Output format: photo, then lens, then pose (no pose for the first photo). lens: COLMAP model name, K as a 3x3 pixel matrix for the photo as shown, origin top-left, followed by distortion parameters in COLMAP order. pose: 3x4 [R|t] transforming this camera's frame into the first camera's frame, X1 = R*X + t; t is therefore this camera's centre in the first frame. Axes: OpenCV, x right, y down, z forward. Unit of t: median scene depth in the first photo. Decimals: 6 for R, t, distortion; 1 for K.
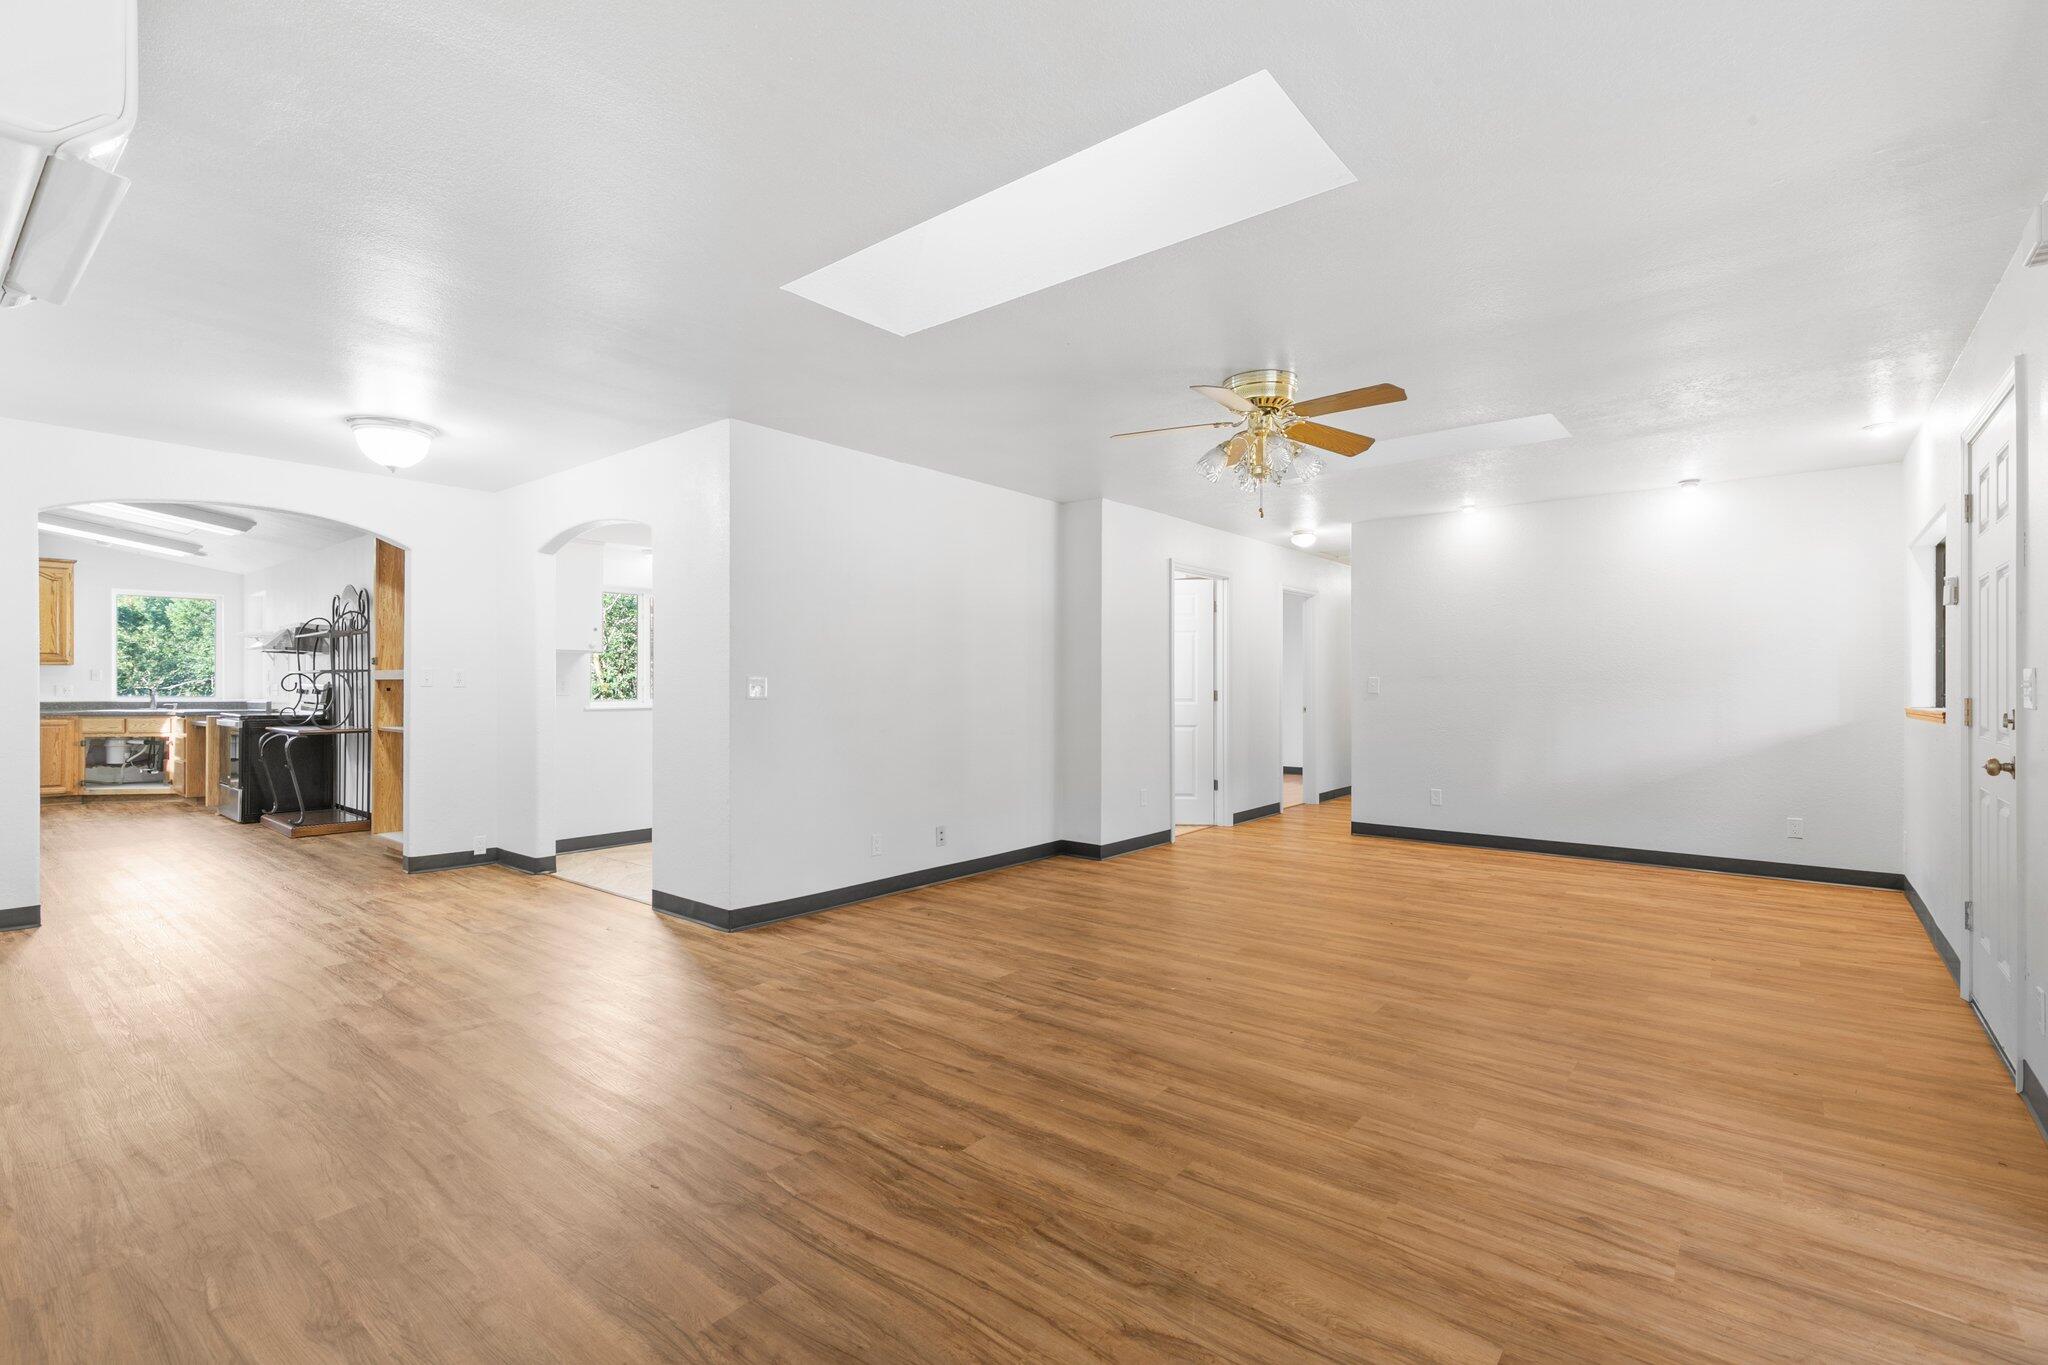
lens RADIAL K [[915.7, 0, 1047.9], [0, 915.7, 694.1], [0, 0, 1]] dist [0.005460, -0.002451]
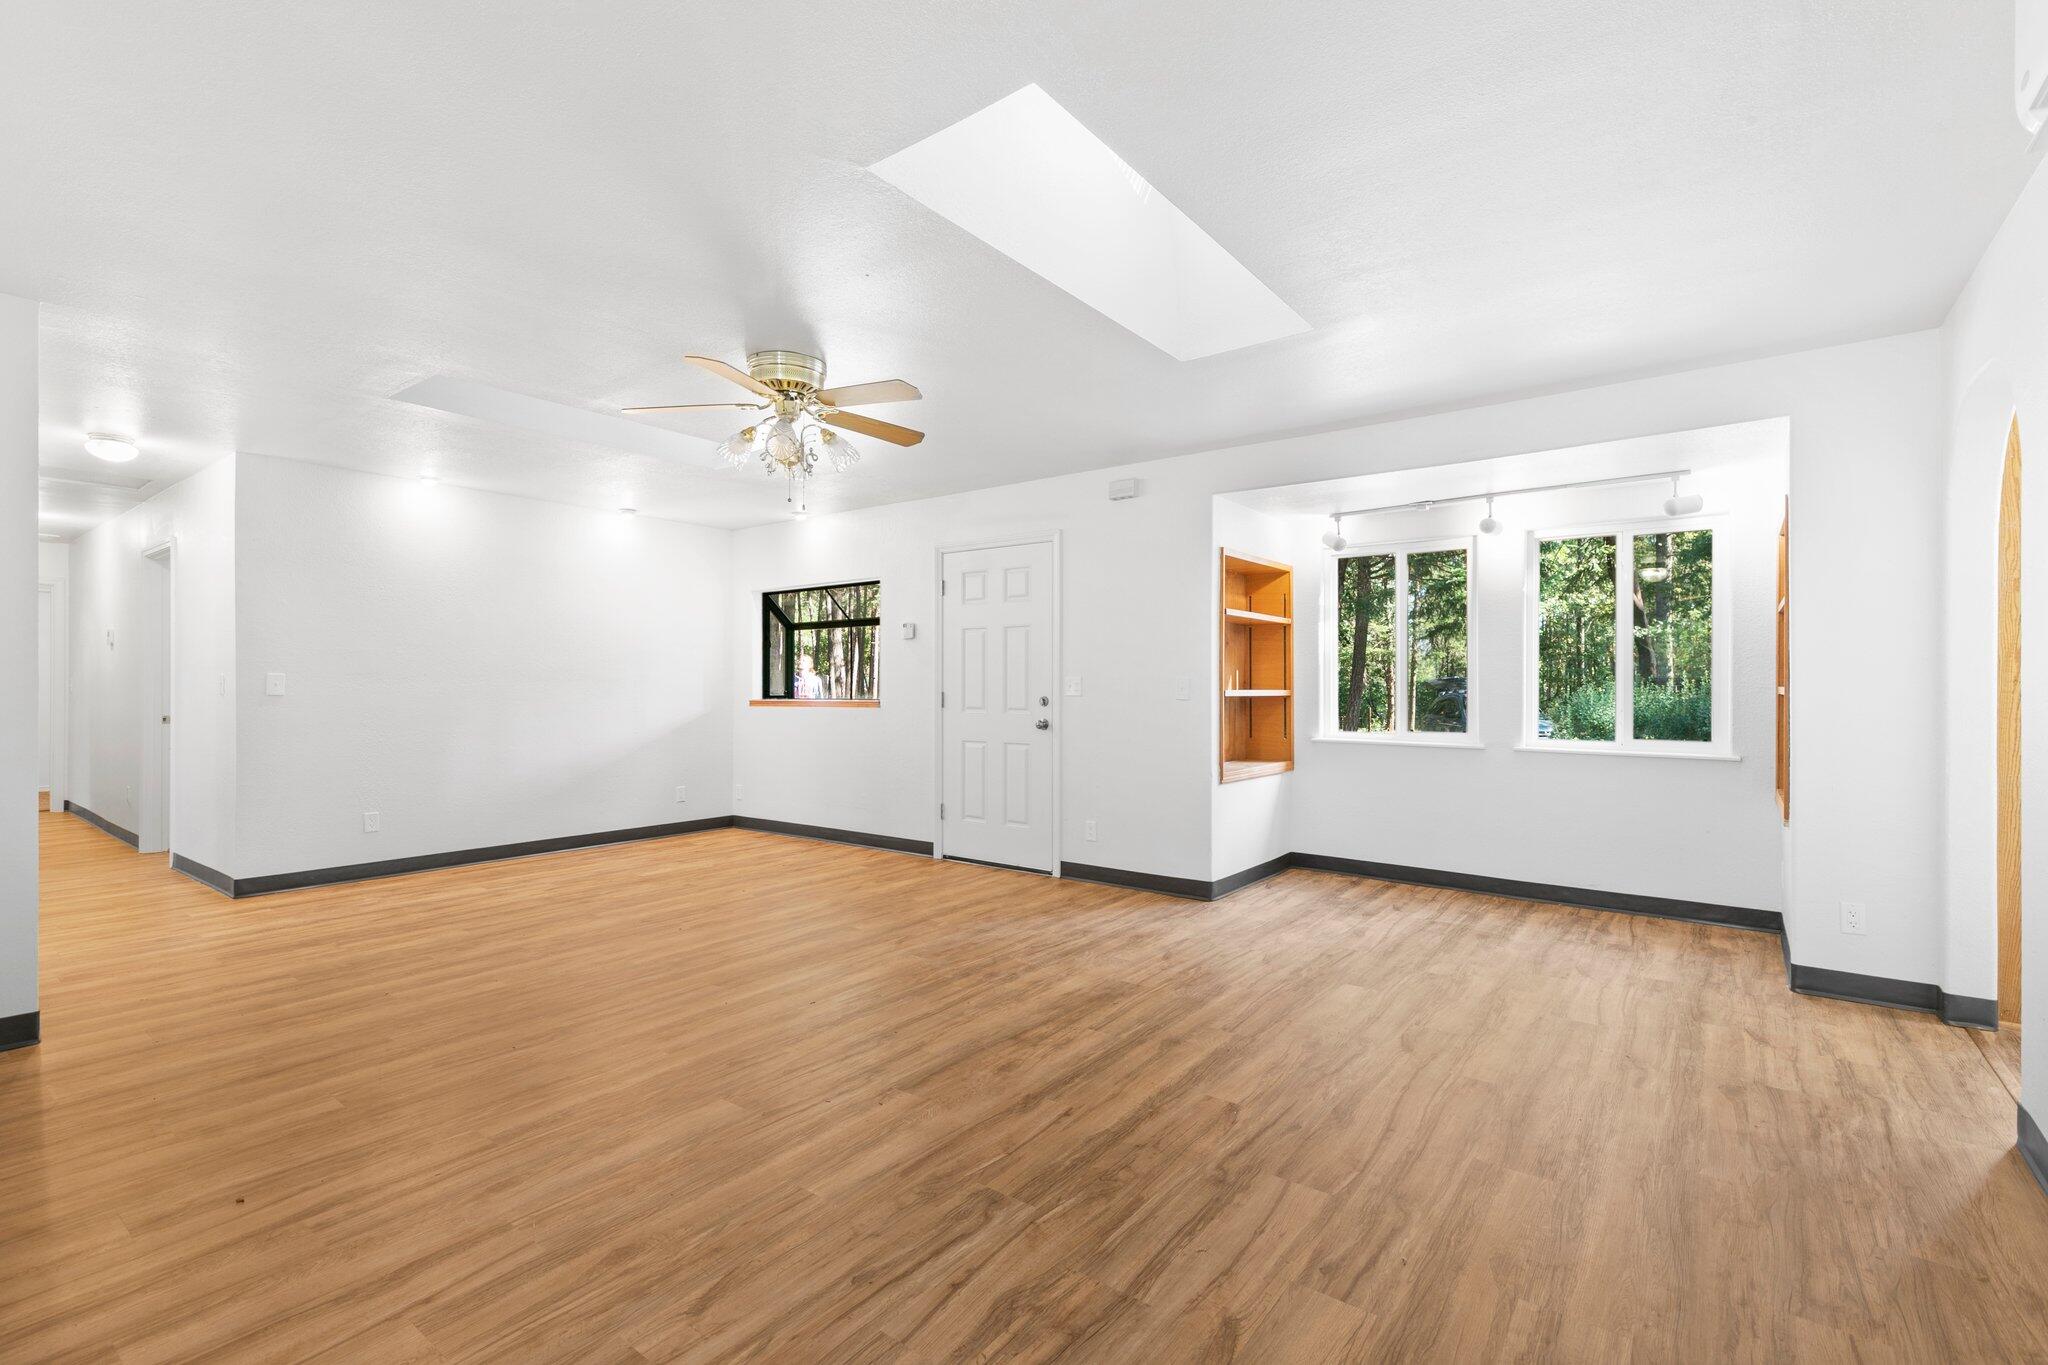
lens RADIAL K [[915.7, 0, 1035.8], [0, 915.7, 677.7], [0, 0, 1]] dist [0.005460, -0.002451]
pose [[-0.031111, 0.006099, 0.999497, -0.949518], [0.007585, 0.999954, -0.005866, -0.012769], [-0.999487, 0.007399, -0.031156, 1.004776]]
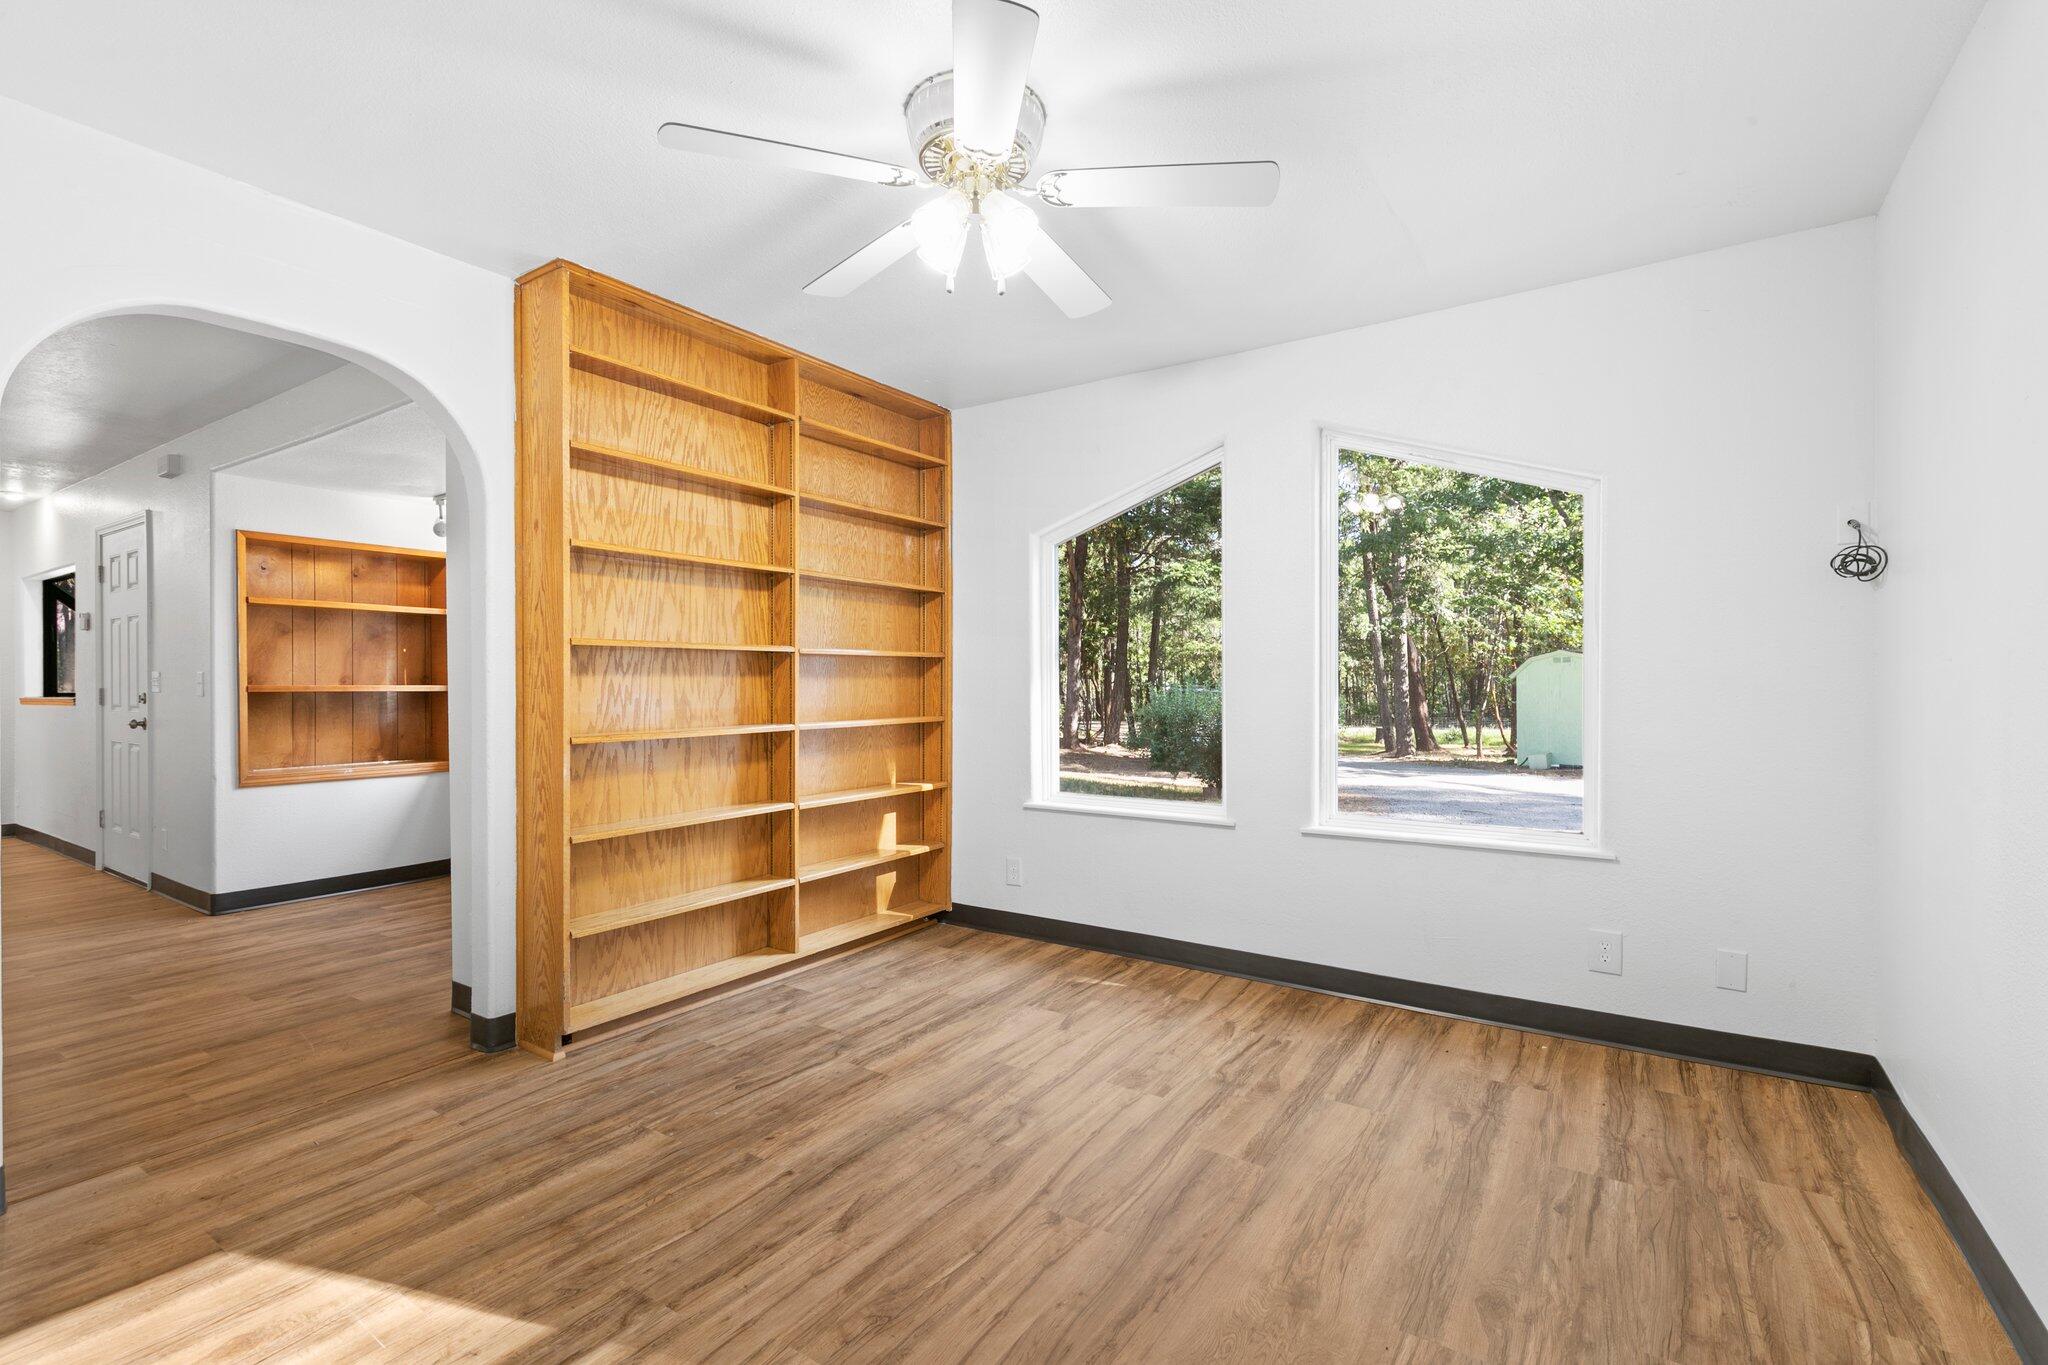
lens RADIAL K [[915.7, 0, 1037.6], [0, 915.7, 686.3], [0, 0, 1]] dist [0.005460, -0.002451]
pose [[-0.091395, -0.005524, 0.995799, -0.944659], [0.007558, 0.999952, 0.006241, 0.004857], [-0.995786, 0.008097, -0.091349, -0.625610]]
